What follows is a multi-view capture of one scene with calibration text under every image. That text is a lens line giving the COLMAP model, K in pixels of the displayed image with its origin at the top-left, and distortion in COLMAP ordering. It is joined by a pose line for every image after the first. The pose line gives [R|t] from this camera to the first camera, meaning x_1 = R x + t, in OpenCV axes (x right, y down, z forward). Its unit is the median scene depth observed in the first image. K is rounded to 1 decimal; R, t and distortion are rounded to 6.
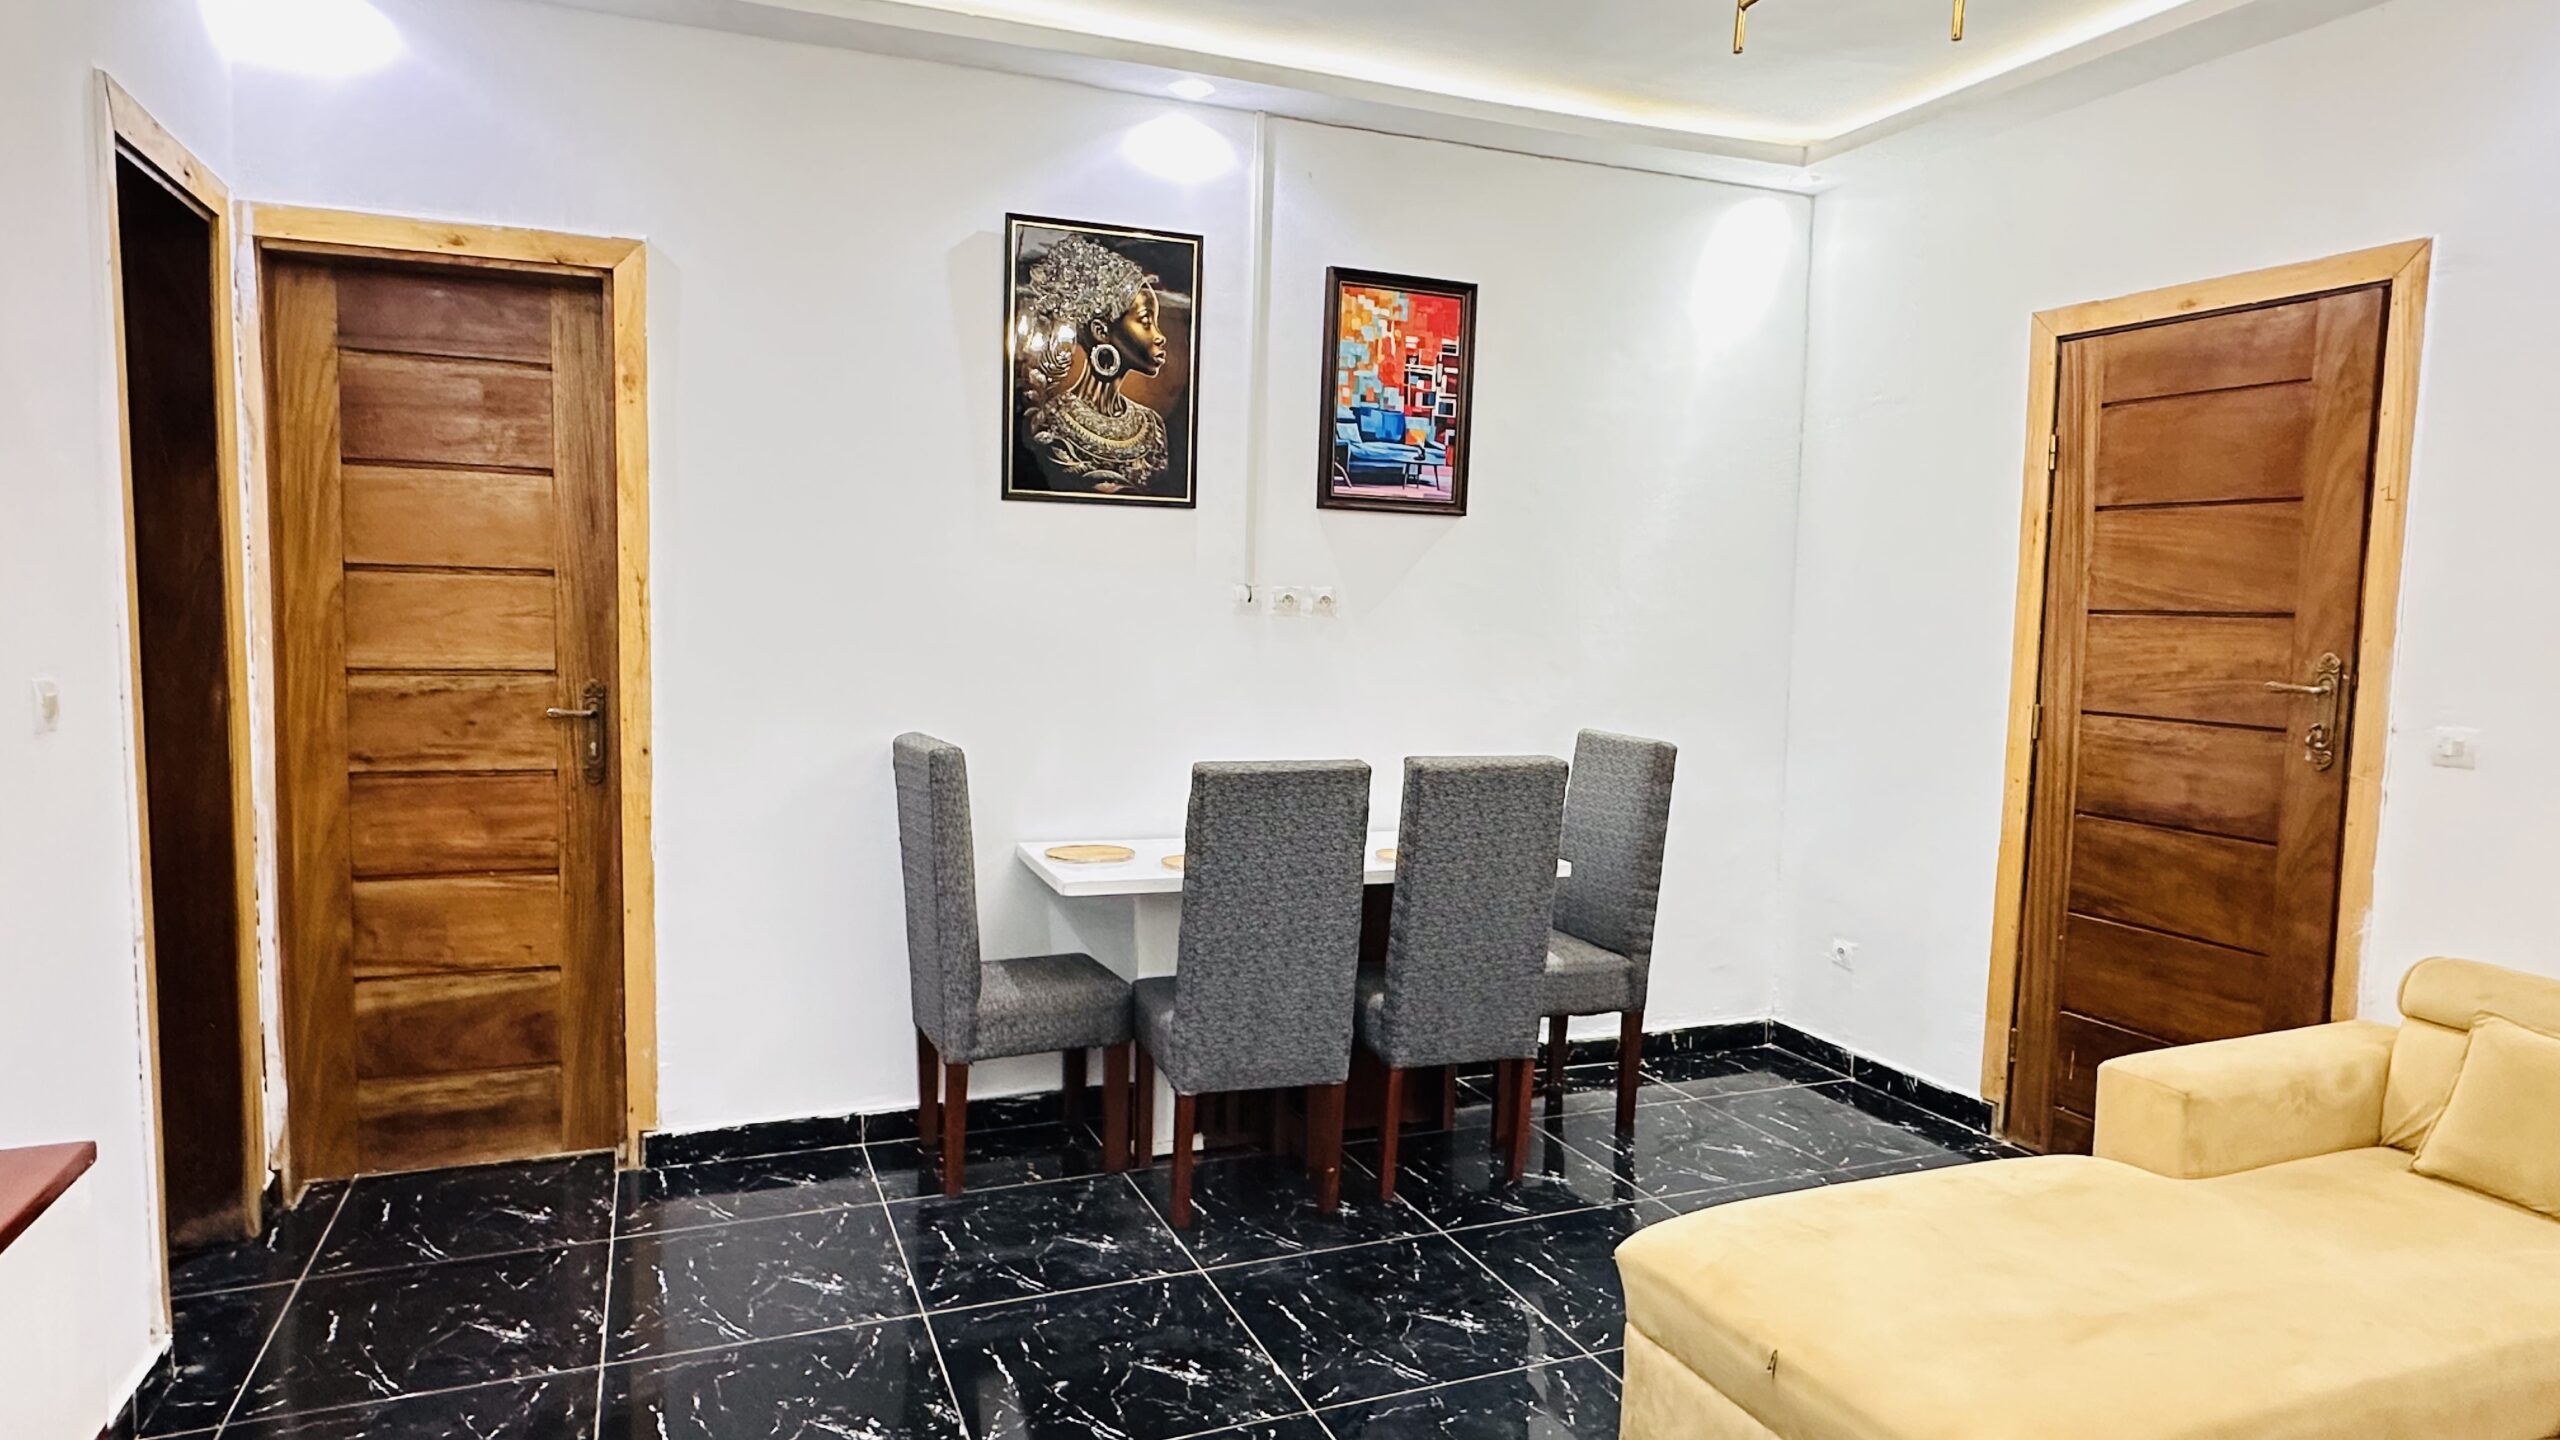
lens RADIAL K [[1475.9, 0, 1278.6], [0, 1475.9, 726.9], [0, 0, 1]] dist [-0.001420, -0.000118]
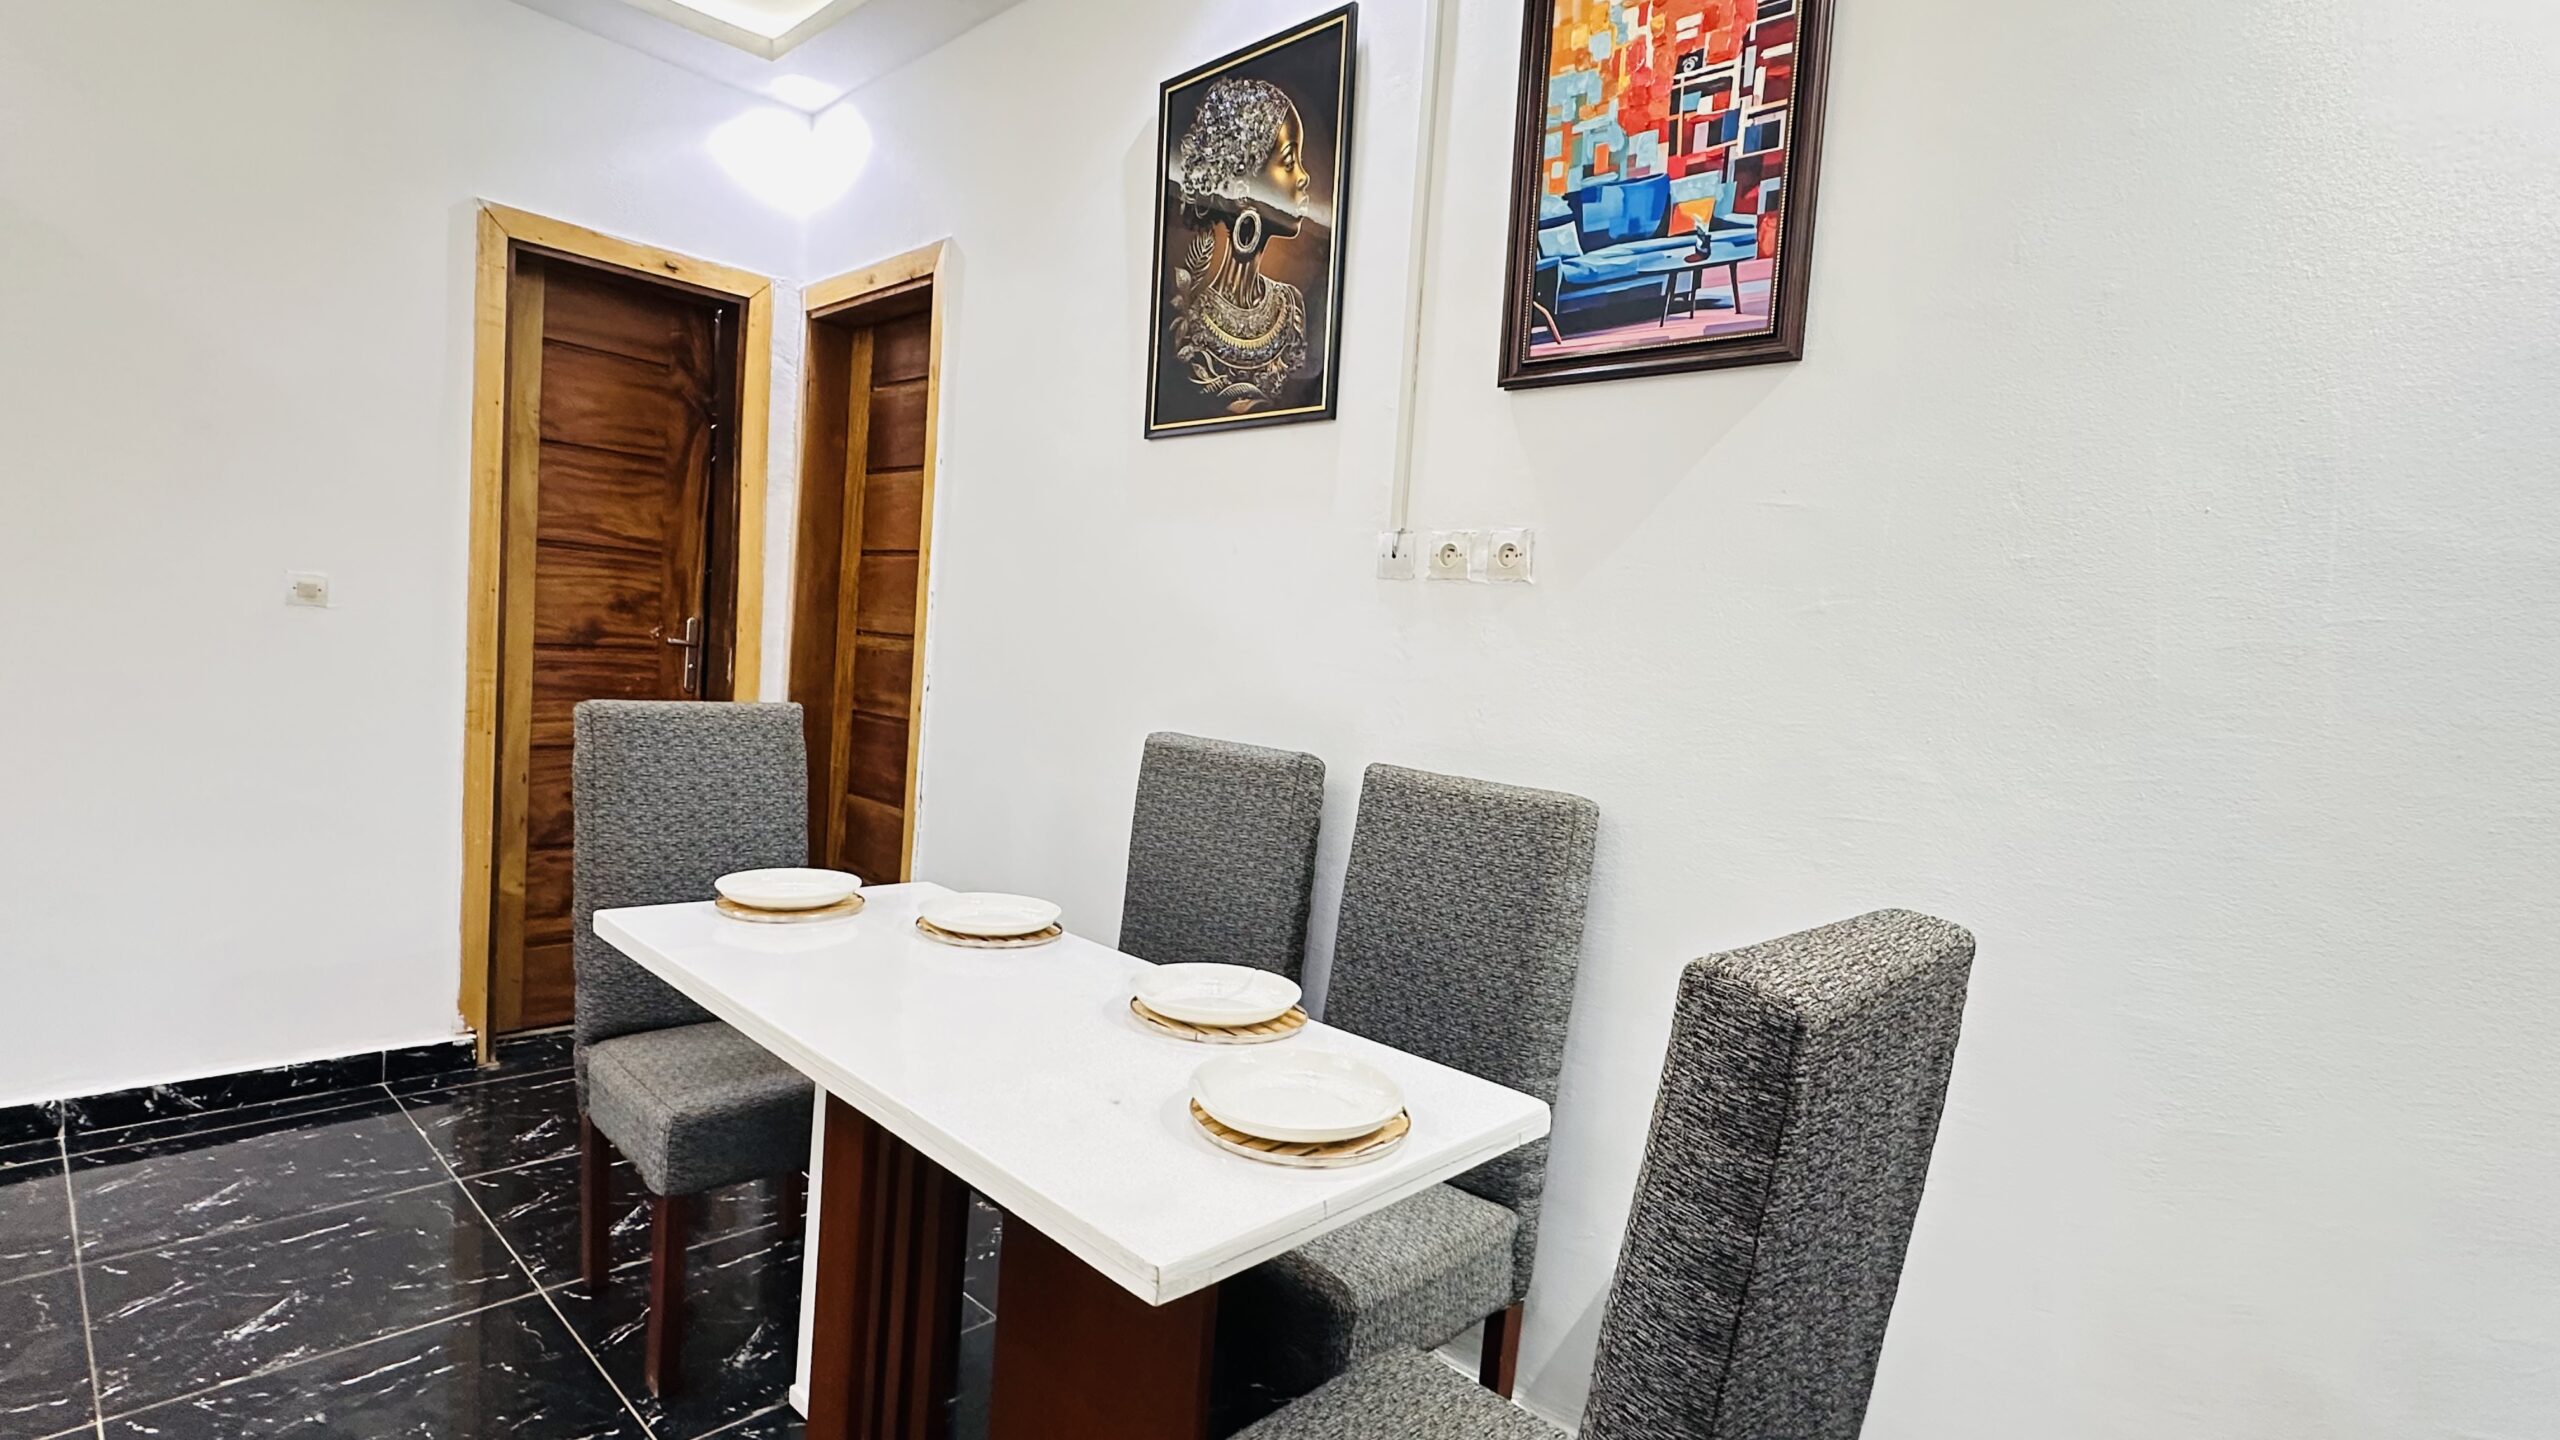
lens RADIAL K [[1239.0, 0, 1268.4], [0, 1239.0, 726.6], [0, 0, 1]] dist [-0.003403, -0.000329]
pose [[0.404959, 0.061854, -0.912240, 0.460950], [-0.136199, 0.990659, 0.006710, -0.010905], [0.904134, 0.121529, 0.409601, 0.784488]]
